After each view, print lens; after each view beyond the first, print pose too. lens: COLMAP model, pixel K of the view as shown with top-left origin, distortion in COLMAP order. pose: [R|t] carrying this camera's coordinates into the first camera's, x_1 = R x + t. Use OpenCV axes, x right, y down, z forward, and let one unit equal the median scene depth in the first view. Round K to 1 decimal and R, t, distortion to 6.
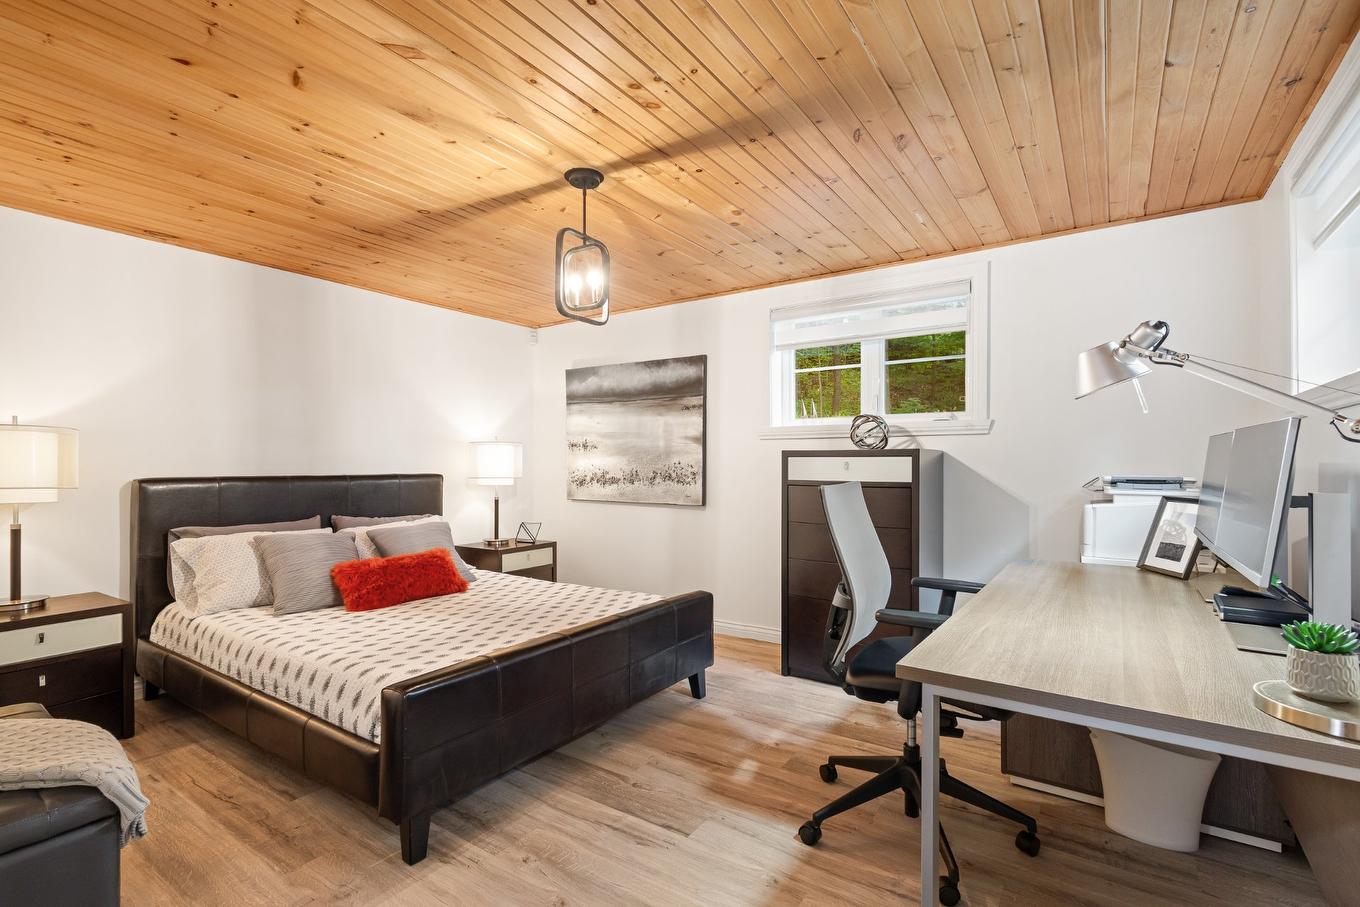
lens RADIAL K [[623.2, 0, 677.6], [0, 623.2, 459.1], [0, 0, 1]] dist [0.001605, -0.000150]
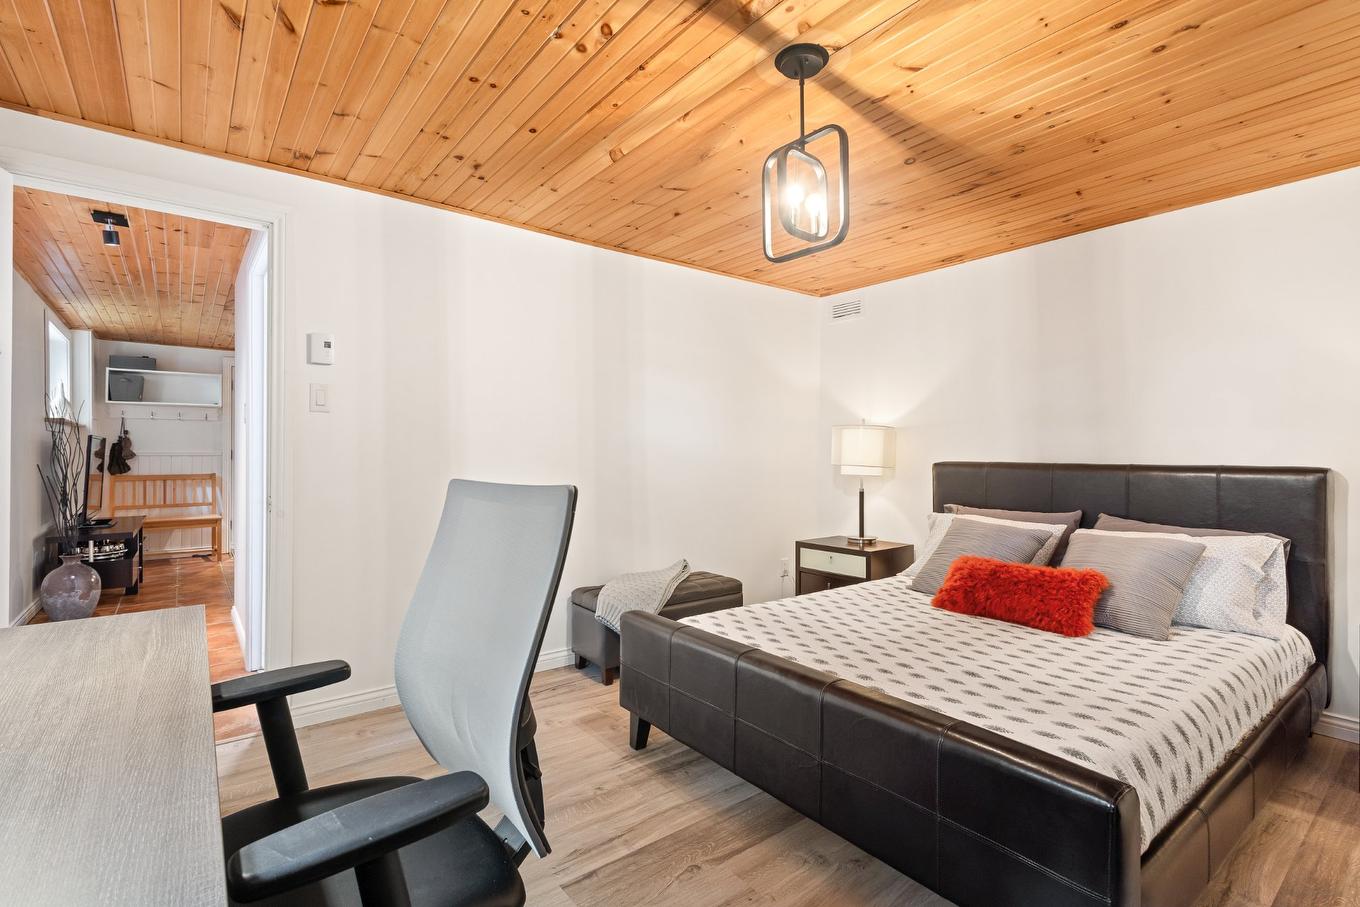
lens RADIAL K [[632.4, 0, 678.1], [0, 632.4, 445.4], [0, 0, 1]] dist [0.000532, -0.000011]
pose [[-0.308096, -0.010957, -0.951292, 0.608063], [0.003765, 0.999912, -0.012736, 0.014637], [0.951348, -0.007506, -0.308027, 1.093618]]
